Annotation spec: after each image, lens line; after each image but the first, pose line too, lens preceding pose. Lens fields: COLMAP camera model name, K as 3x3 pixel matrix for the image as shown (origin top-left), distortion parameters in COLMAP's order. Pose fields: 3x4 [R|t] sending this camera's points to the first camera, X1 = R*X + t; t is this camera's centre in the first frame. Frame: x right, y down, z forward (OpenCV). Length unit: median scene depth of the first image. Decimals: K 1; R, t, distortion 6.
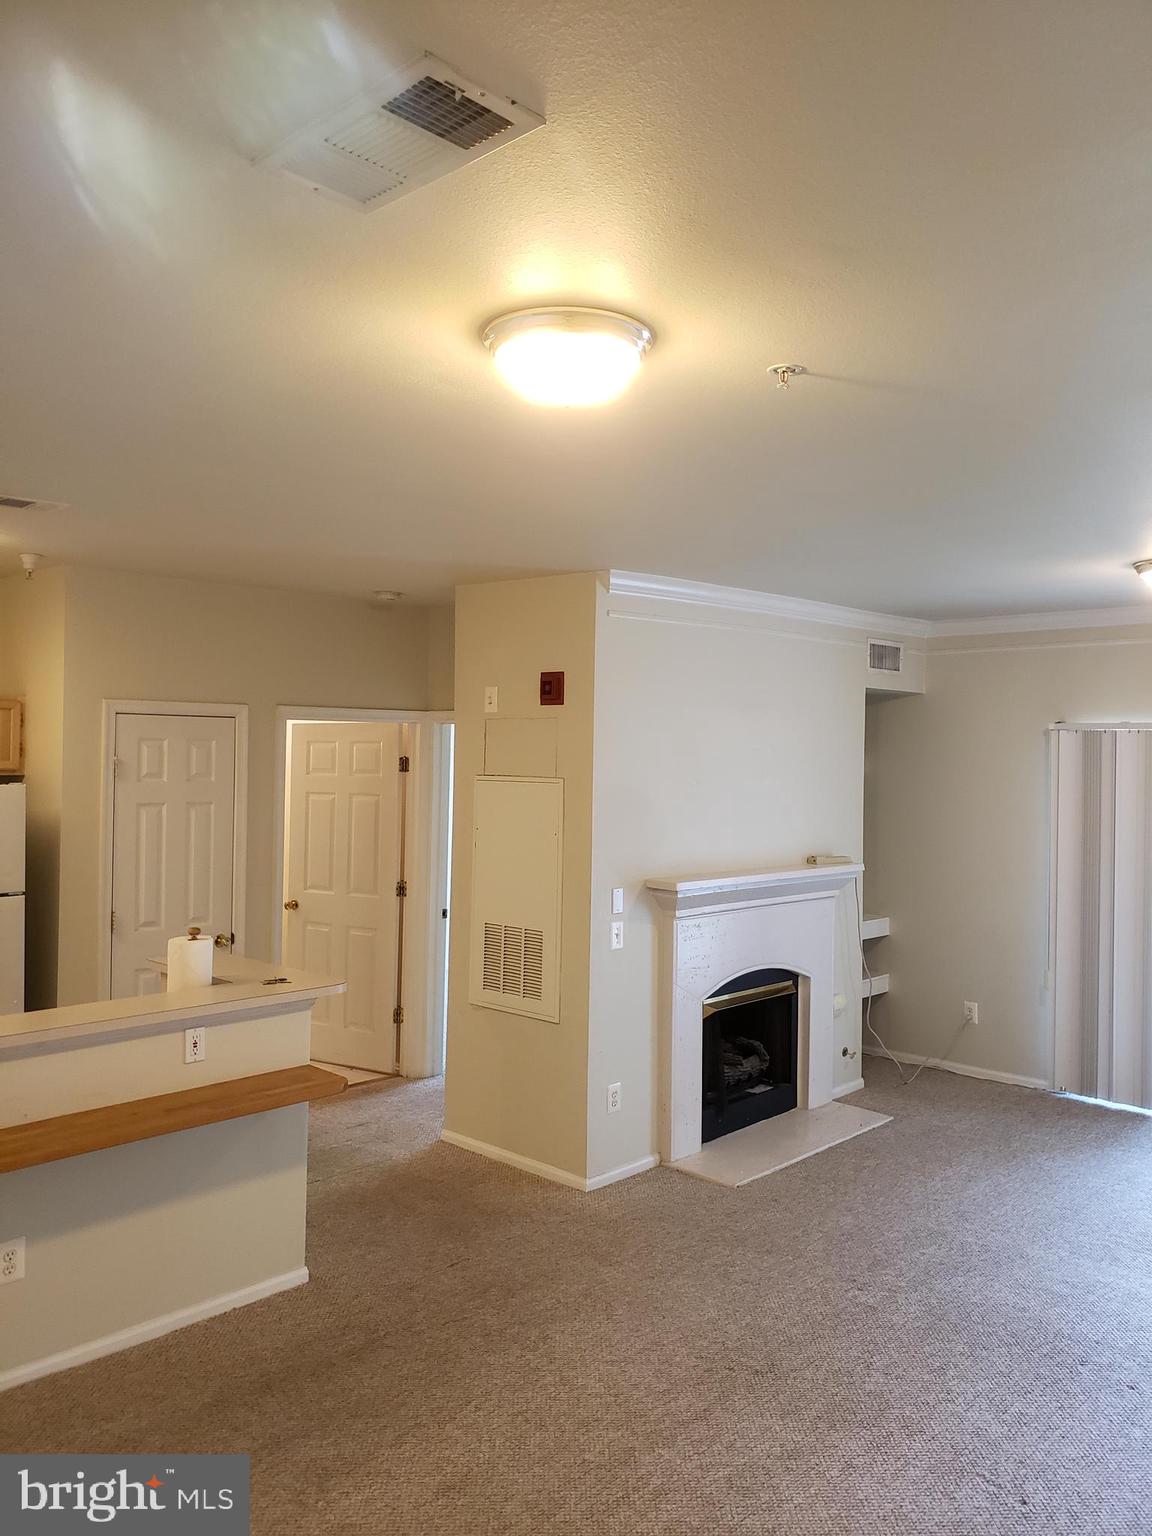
lens RADIAL K [[1190.9, 0, 604.6], [0, 1190.9, 764.8], [0, 0, 1]] dist [0.033804, -0.016730]
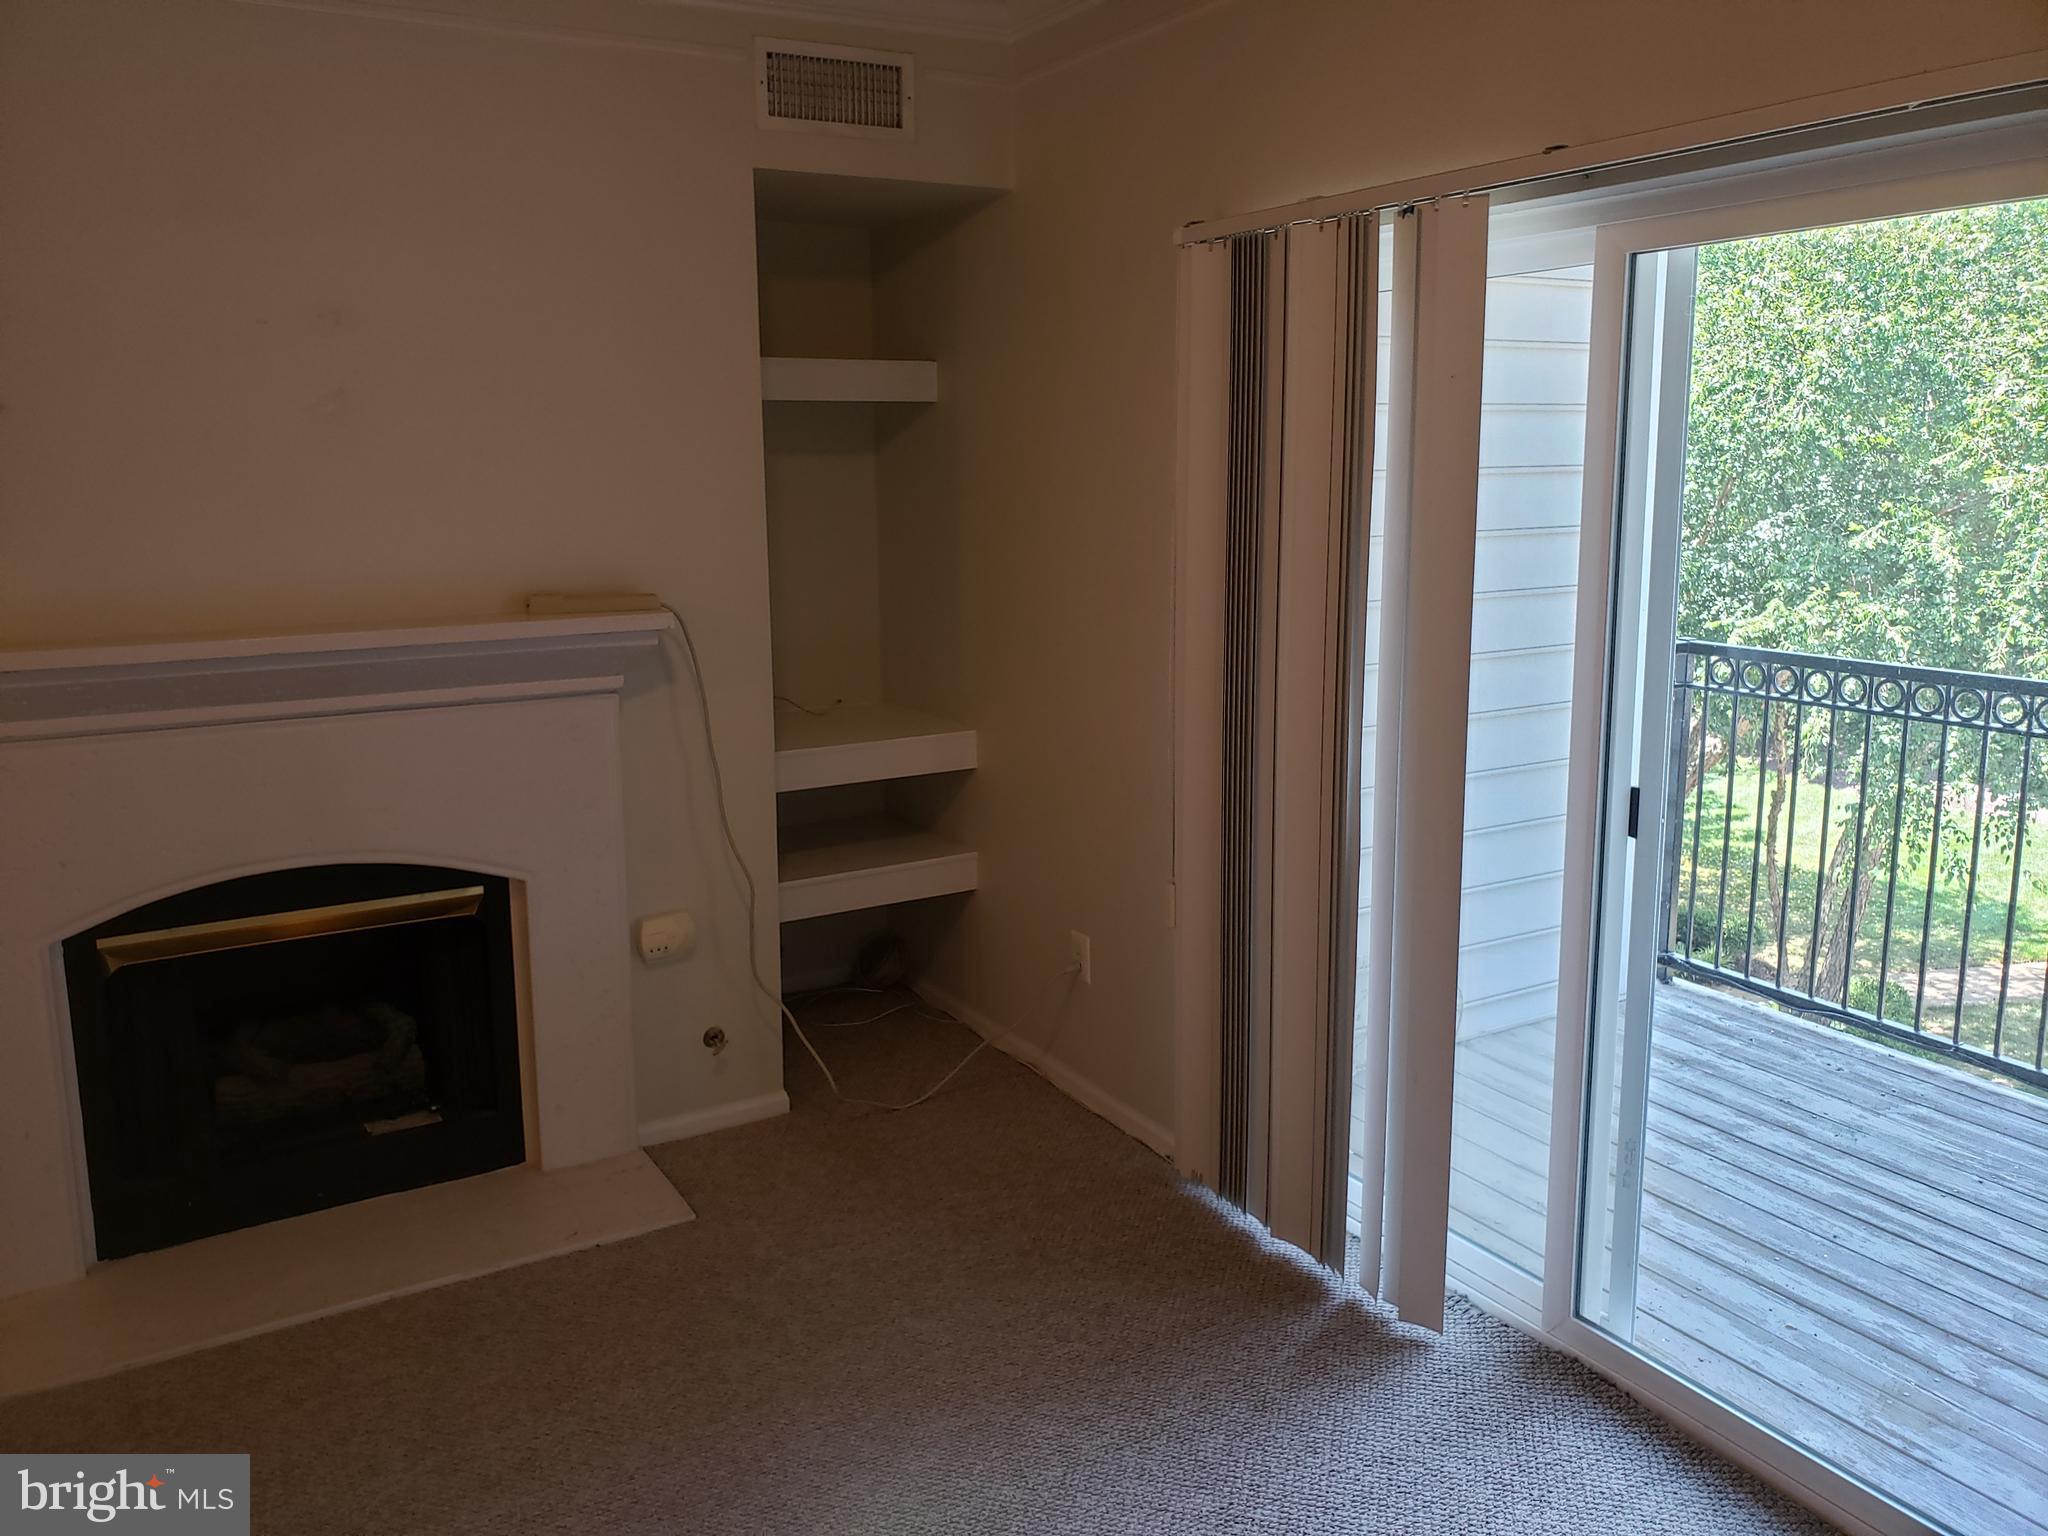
lens RADIAL K [[1587.8, 0, 949.4], [0, 1587.8, 750.4], [0, 0, 1]] dist [0.033804, -0.016730]
pose [[0.951979, 0.032571, -0.304427, 0.564594], [0.023093, 0.983854, 0.177477, 0.042096], [0.305292, -0.175984, 0.935856, 0.609610]]
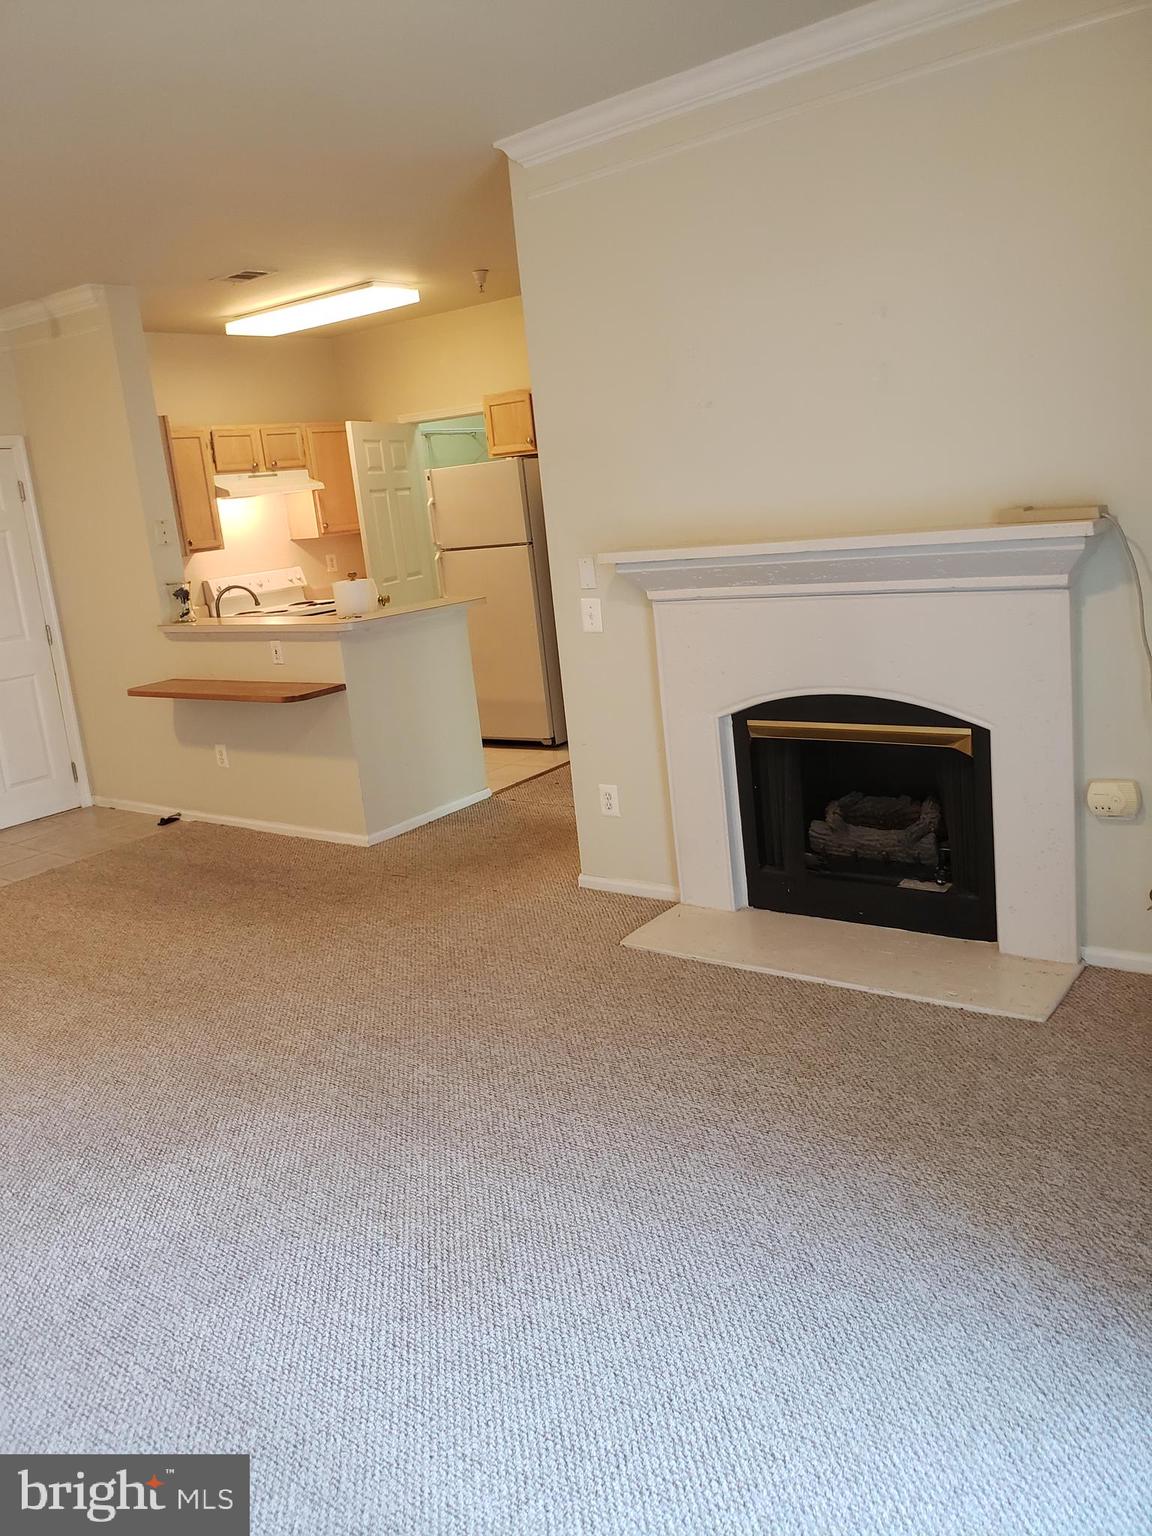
lens RADIAL K [[1190.9, 0, 585.3], [0, 1190.9, 741.2], [0, 0, 1]] dist [0.033804, -0.016730]
pose [[0.108849, 0.198960, -0.973944, 0.798771], [0.107050, 0.971722, 0.210470, 0.054411], [0.988277, -0.127170, 0.084473, 0.886010]]
